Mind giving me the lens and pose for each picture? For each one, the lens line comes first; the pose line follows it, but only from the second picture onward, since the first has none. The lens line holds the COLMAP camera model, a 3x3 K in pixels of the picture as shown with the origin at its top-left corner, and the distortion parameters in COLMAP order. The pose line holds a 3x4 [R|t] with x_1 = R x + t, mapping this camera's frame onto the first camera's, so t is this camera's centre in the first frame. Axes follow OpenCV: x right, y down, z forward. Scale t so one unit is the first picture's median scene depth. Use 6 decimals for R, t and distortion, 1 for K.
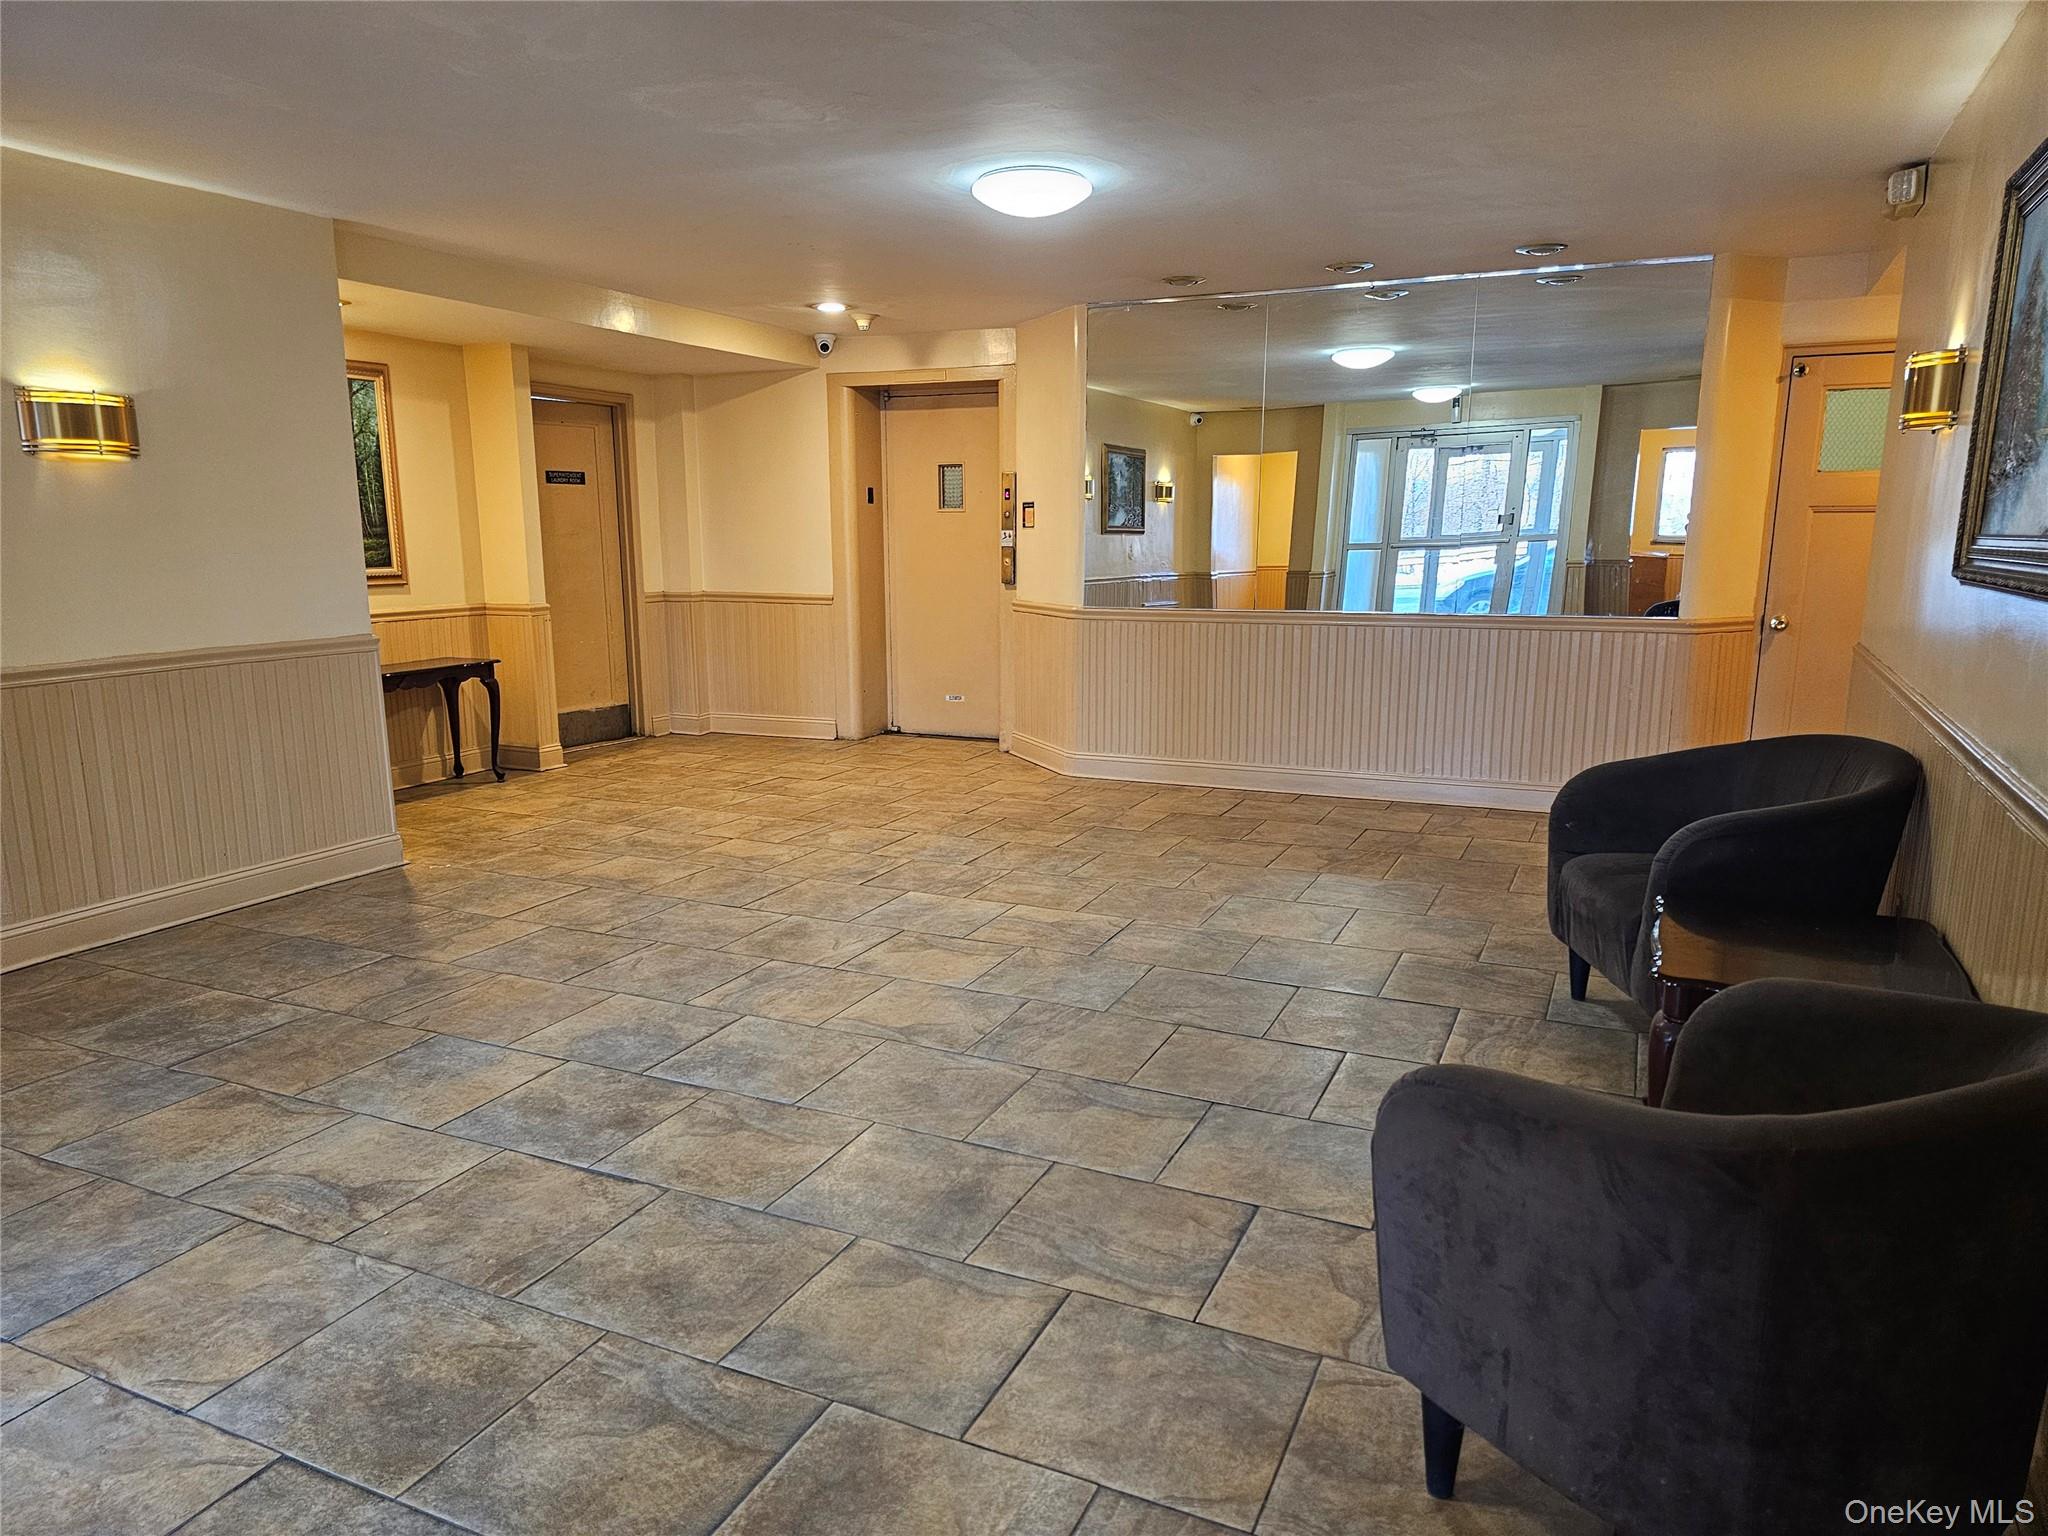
lens RADIAL K [[1347.7, 0, 993.2], [0, 1347.7, 767.4], [0, 0, 1]] dist [0.062425, -0.046182]
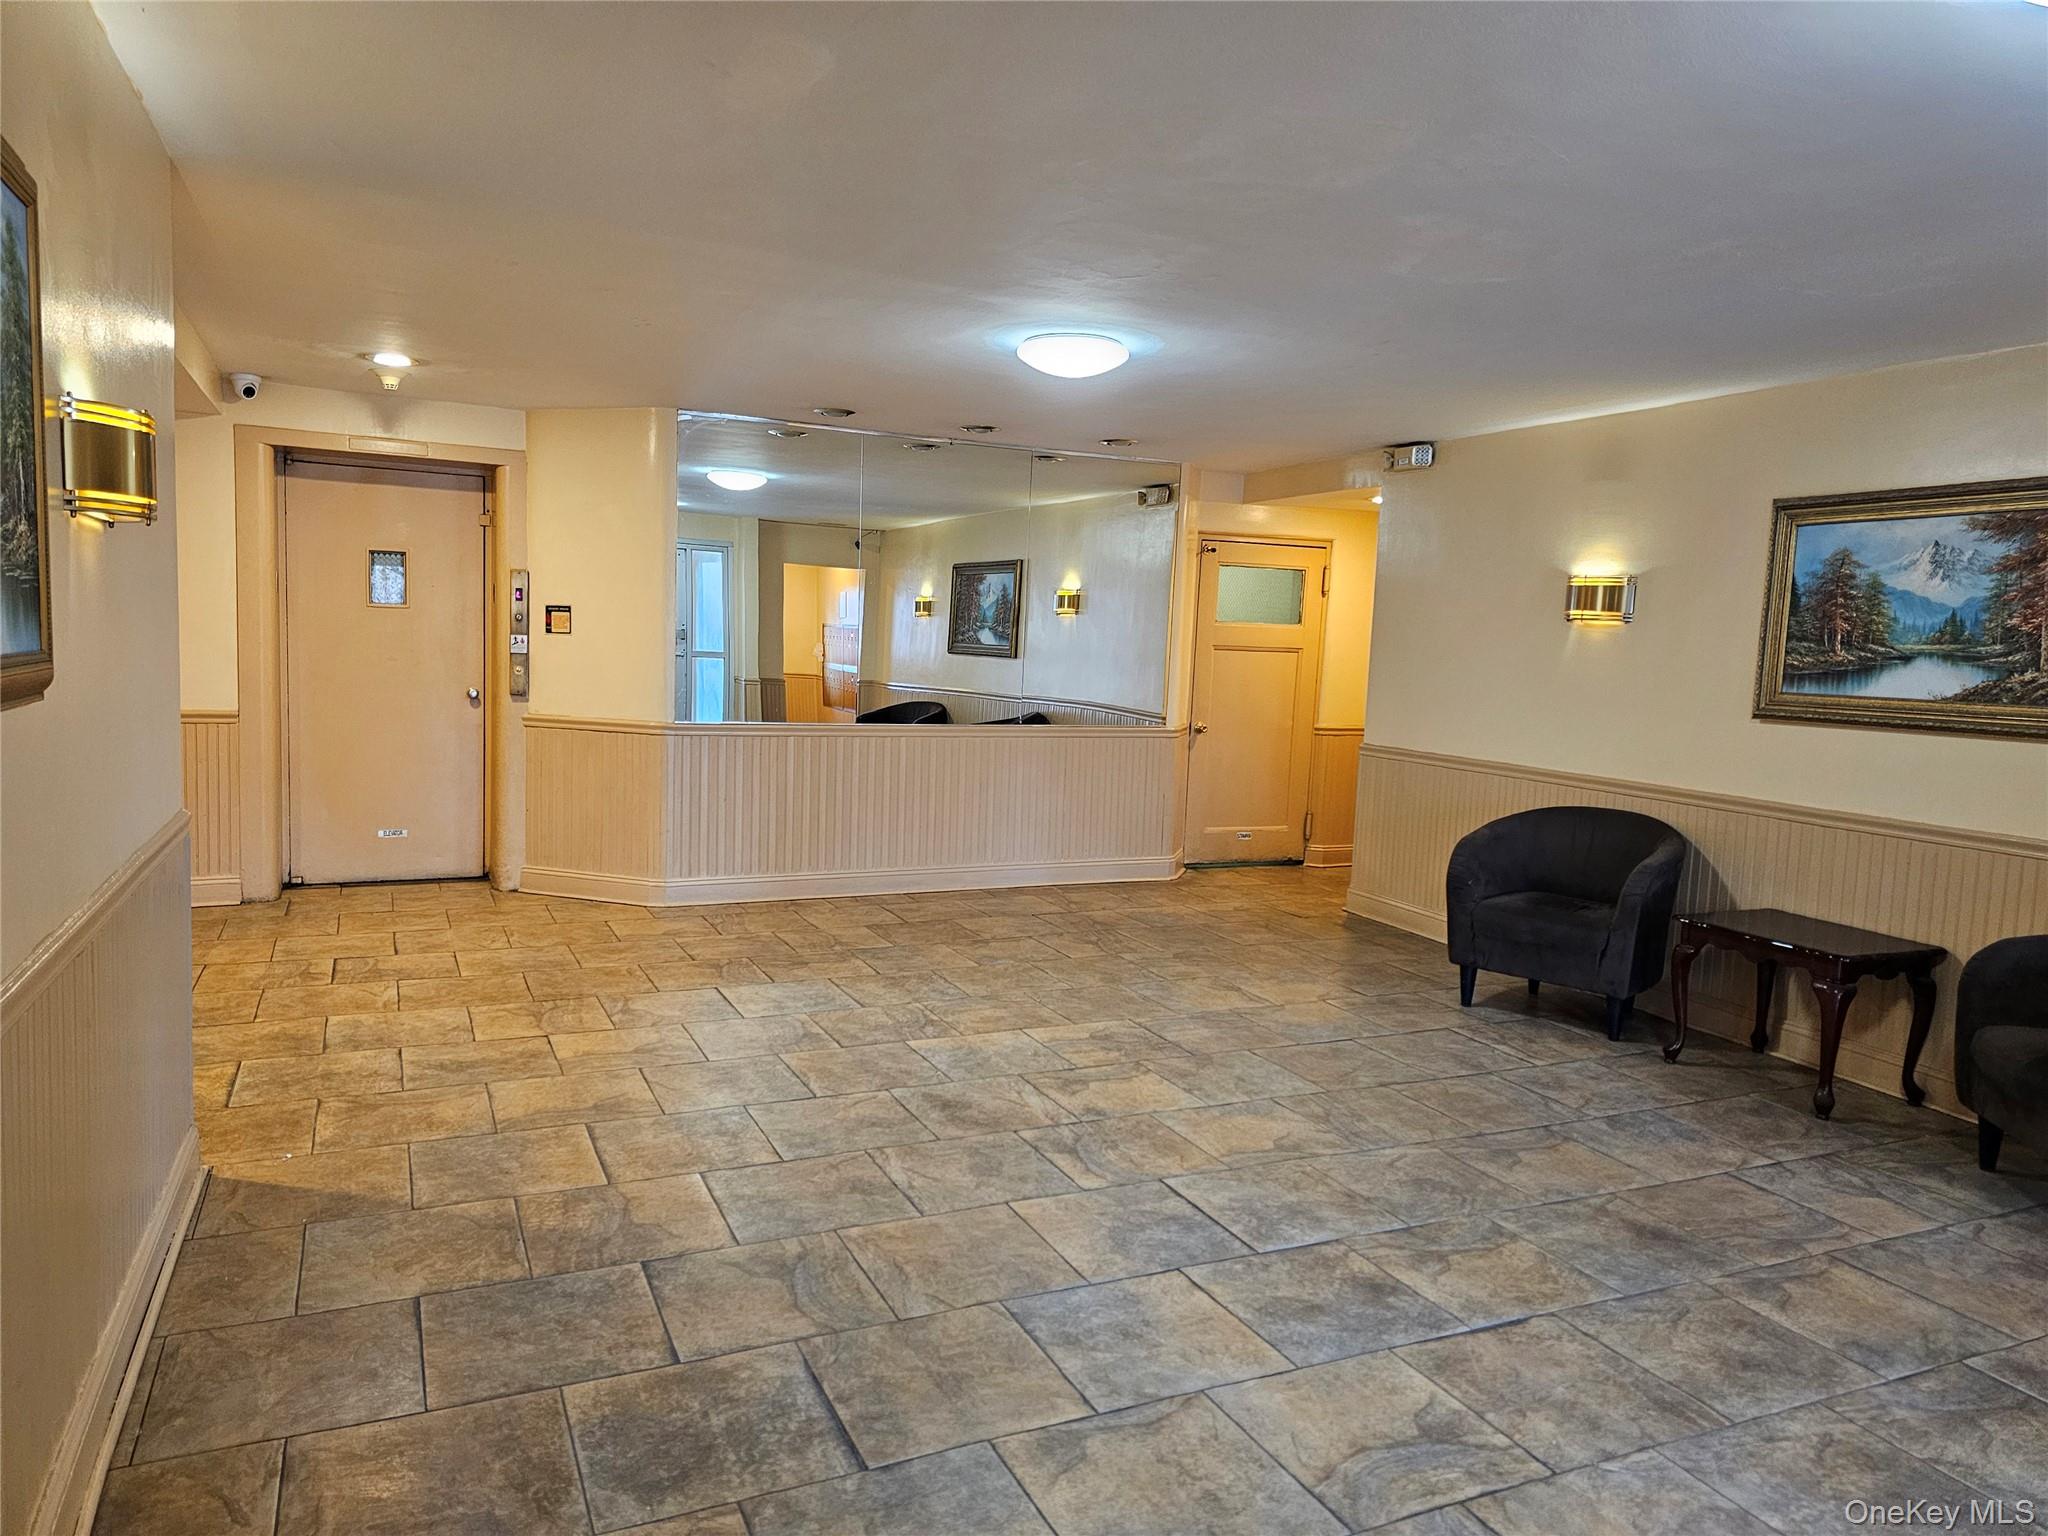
lens RADIAL K [[1347.7, 0, 993.2], [0, 1347.7, 767.4], [0, 0, 1]] dist [0.062425, -0.046182]
pose [[0.651361, -0.048537, 0.757214, -0.853063], [0.094823, 0.995336, -0.017767, -0.087807], [-0.752820, 0.083374, 0.652925, 0.389492]]
